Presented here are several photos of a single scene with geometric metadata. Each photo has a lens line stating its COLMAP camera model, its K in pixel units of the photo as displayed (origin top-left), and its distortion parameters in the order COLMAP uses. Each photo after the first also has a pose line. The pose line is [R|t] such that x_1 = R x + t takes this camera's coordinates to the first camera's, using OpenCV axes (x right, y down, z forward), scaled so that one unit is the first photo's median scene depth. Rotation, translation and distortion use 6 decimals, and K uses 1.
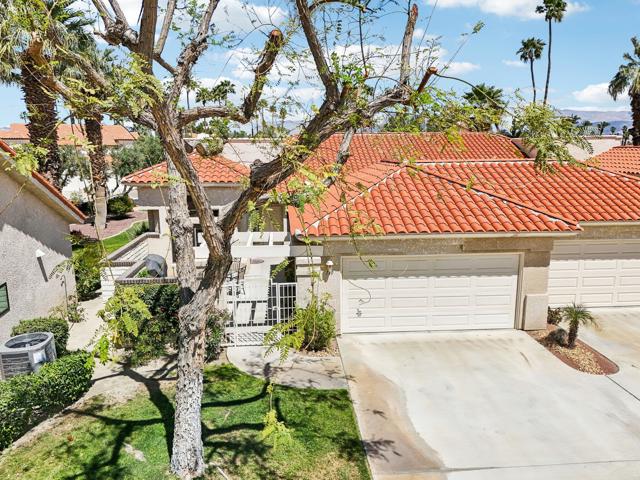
lens RADIAL K [[490.0, 0, 320.0], [0, 490.0, 240.0], [0, 0, 1]] dist [0.076017, -0.079641]
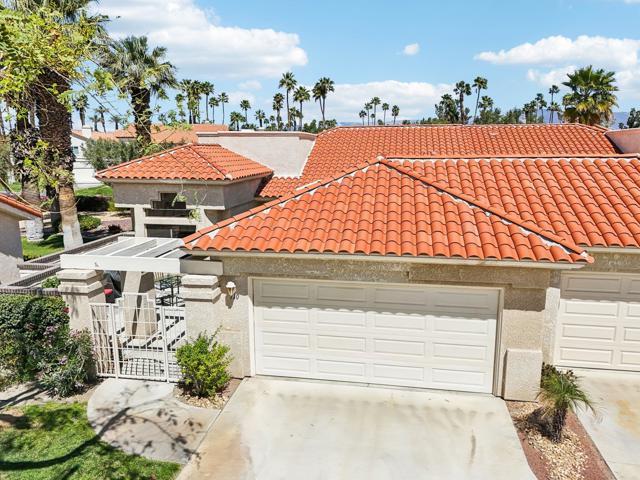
lens RADIAL K [[490.0, 0, 320.0], [0, 490.0, 240.0], [0, 0, 1]] dist [0.076017, -0.079641]
pose [[0.968348, 0.048258, -0.244896, 0.328480], [-0.048187, 0.998819, 0.006283, -0.033431], [0.244909, 0.005717, 0.969529, 0.267415]]
